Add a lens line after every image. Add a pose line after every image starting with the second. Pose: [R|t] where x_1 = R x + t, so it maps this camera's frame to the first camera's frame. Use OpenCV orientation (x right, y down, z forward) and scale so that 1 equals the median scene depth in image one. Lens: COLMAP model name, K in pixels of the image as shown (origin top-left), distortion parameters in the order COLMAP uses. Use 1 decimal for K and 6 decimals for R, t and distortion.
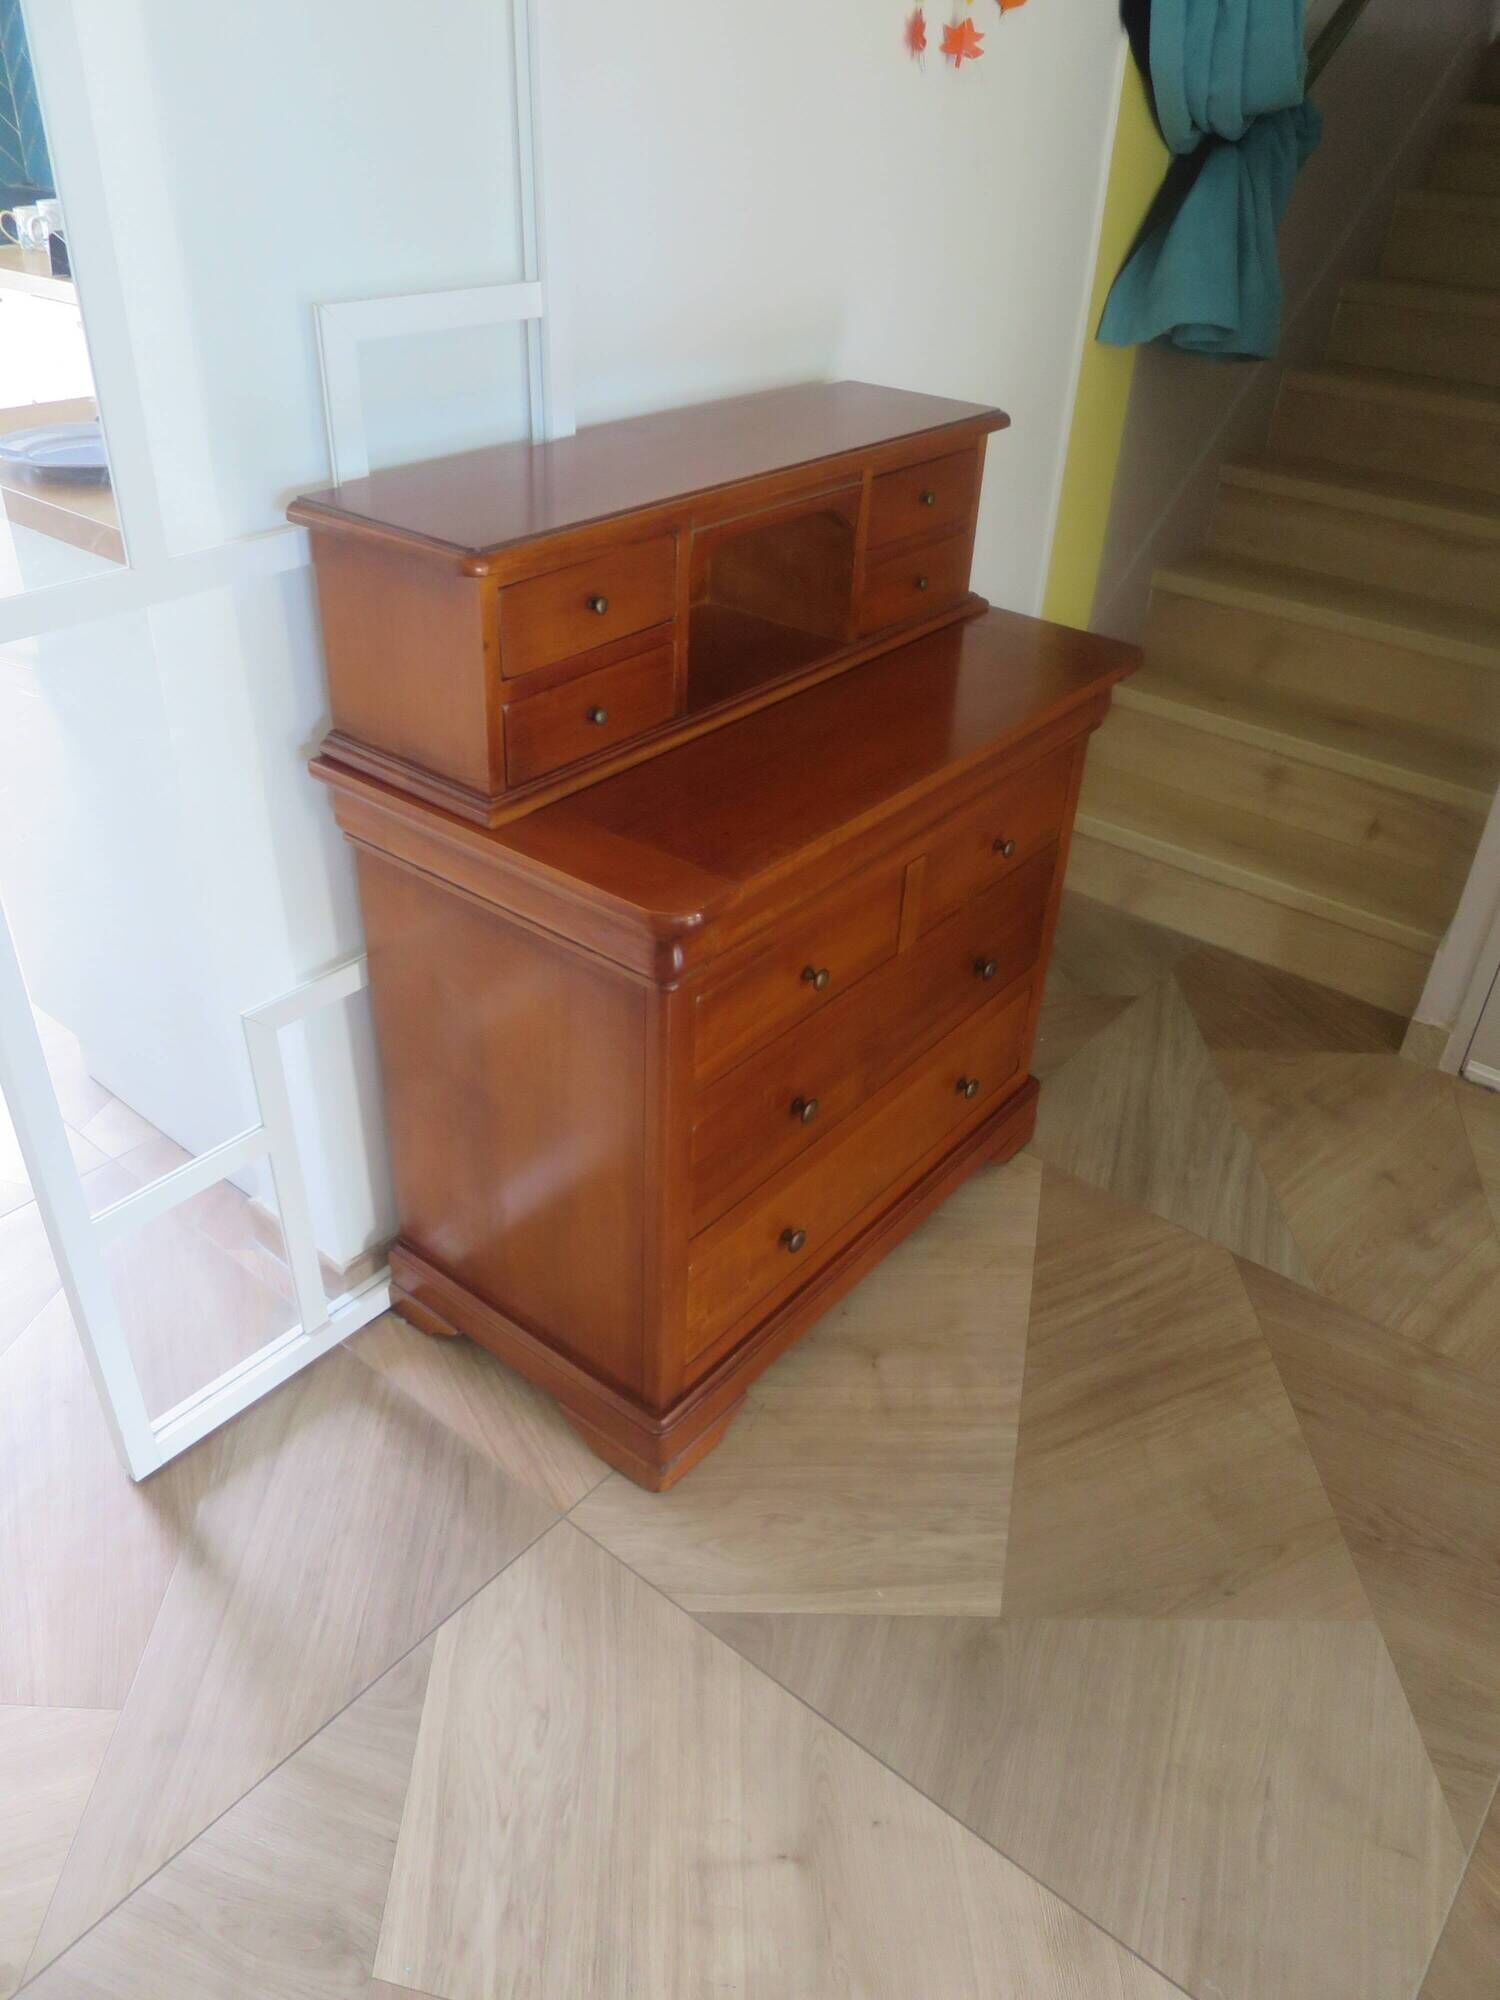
lens RADIAL K [[1435.0, 0, 748.4], [0, 1435.0, 1002.1], [0, 0, 1]] dist [-0.047752, 0.005801]
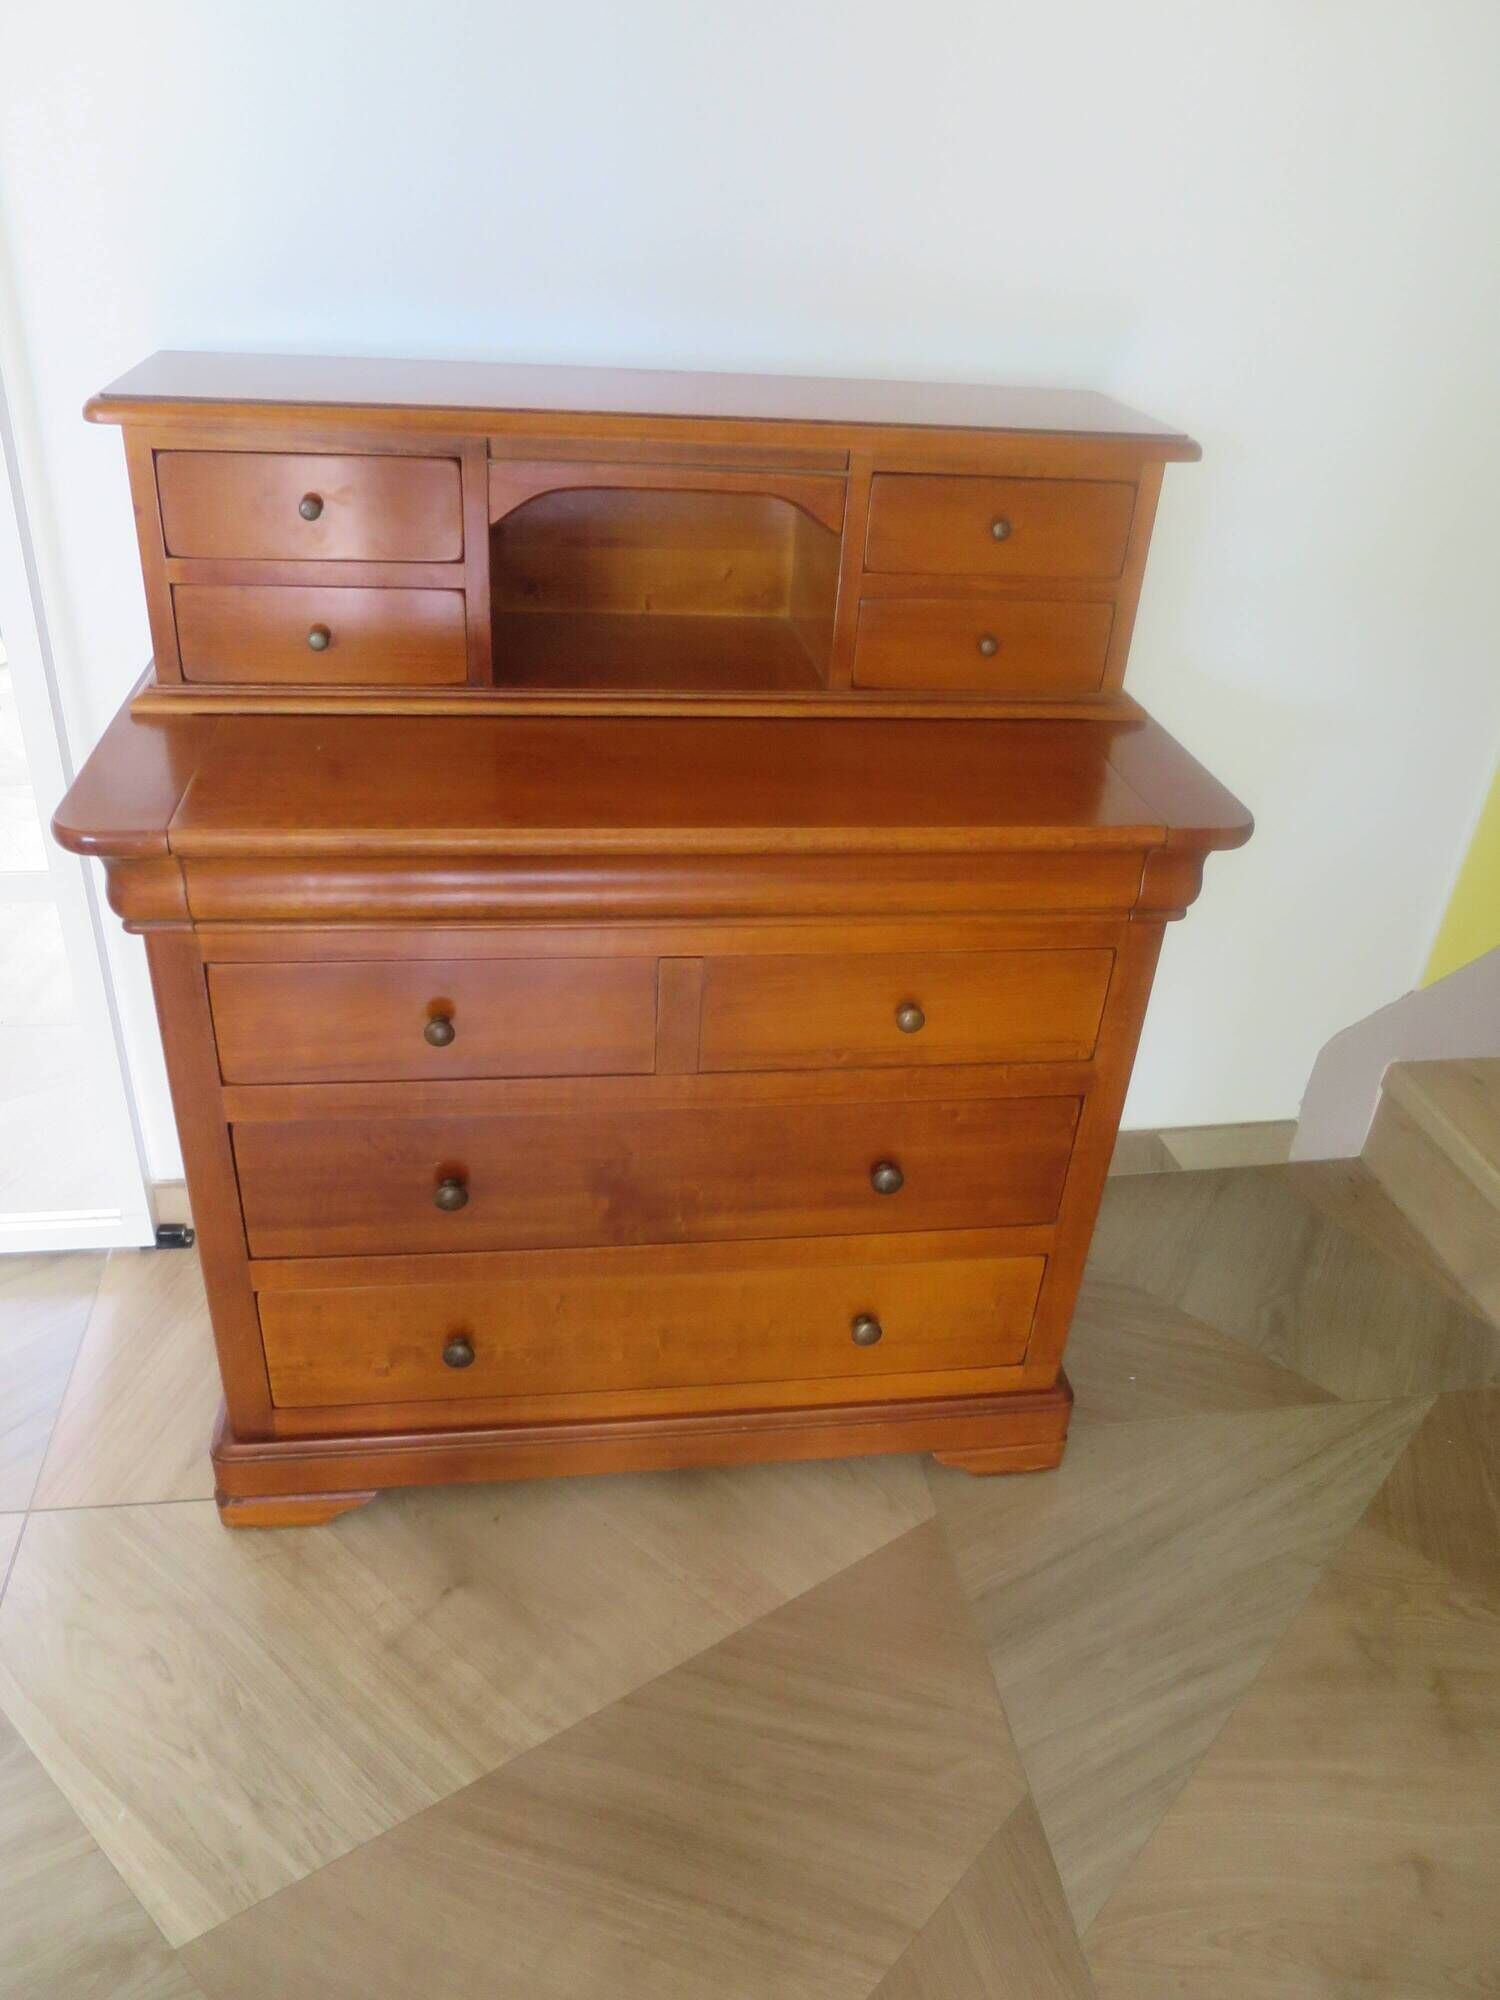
lens RADIAL K [[1435.0, 0, 753.1], [0, 1435.0, 1000.5], [0, 0, 1]] dist [-0.047752, 0.005801]
pose [[0.745653, 0.351177, -0.566283, 0.524189], [-0.393475, 0.917912, 0.051129, -0.138902], [0.537753, 0.184693, 0.822624, 0.399030]]
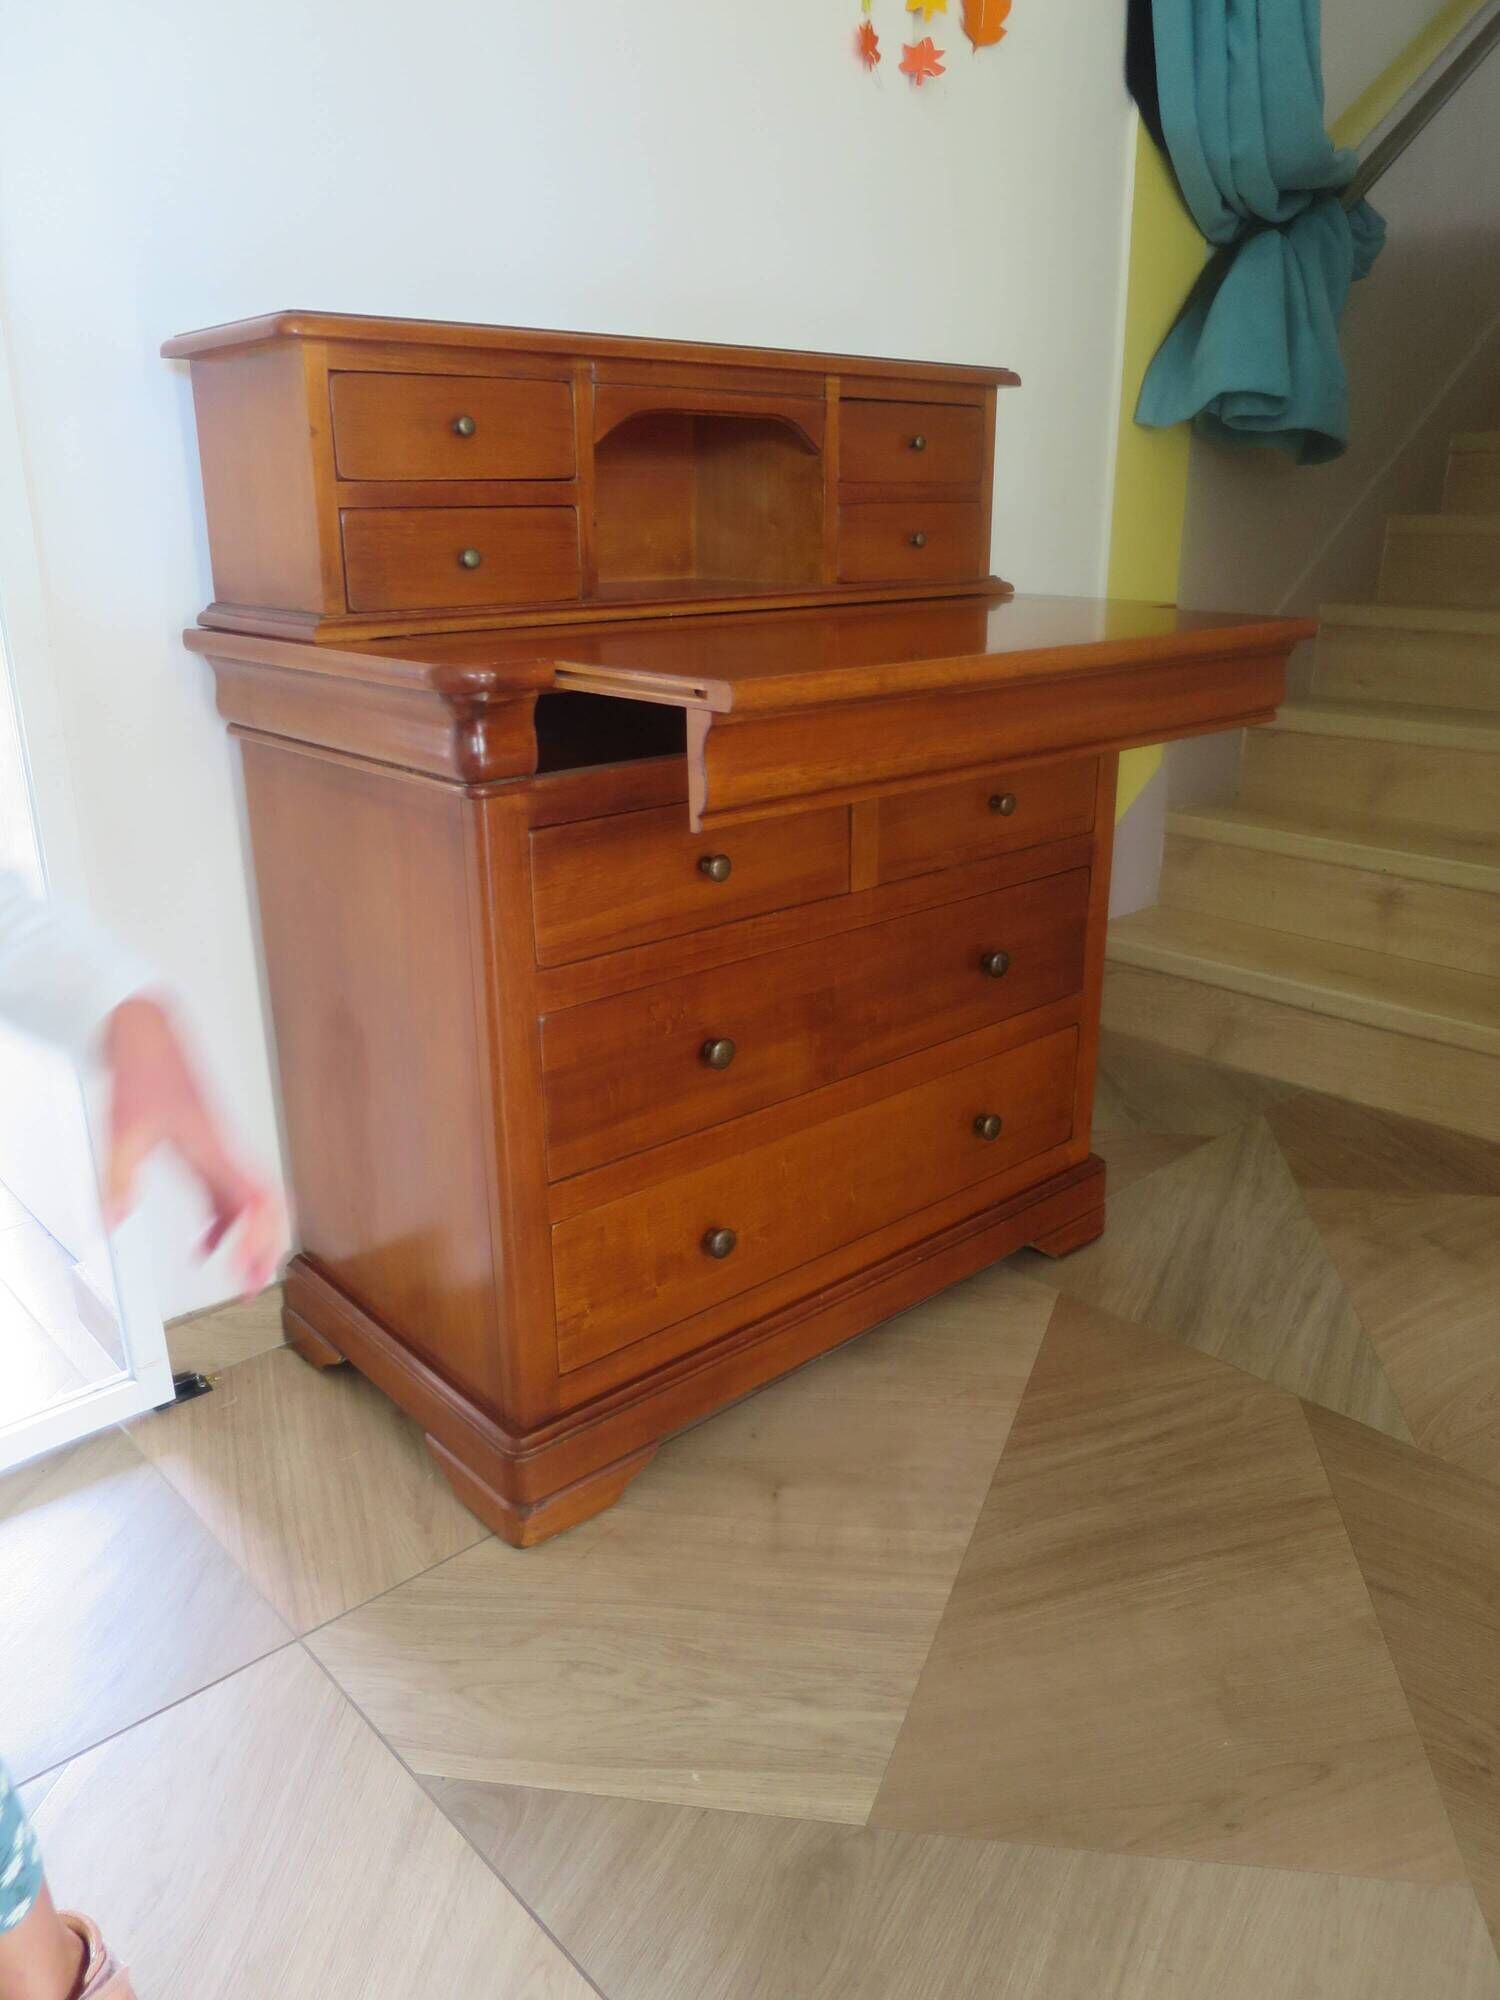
lens RADIAL K [[1435.0, 0, 748.0], [0, 1435.0, 1005.8], [0, 0, 1]] dist [-0.047752, 0.005801]
pose [[0.988079, 0.001728, -0.153936, 0.185702], [-0.039497, 0.969313, -0.242638, 0.185515], [0.148793, 0.245825, 0.957826, 0.220730]]
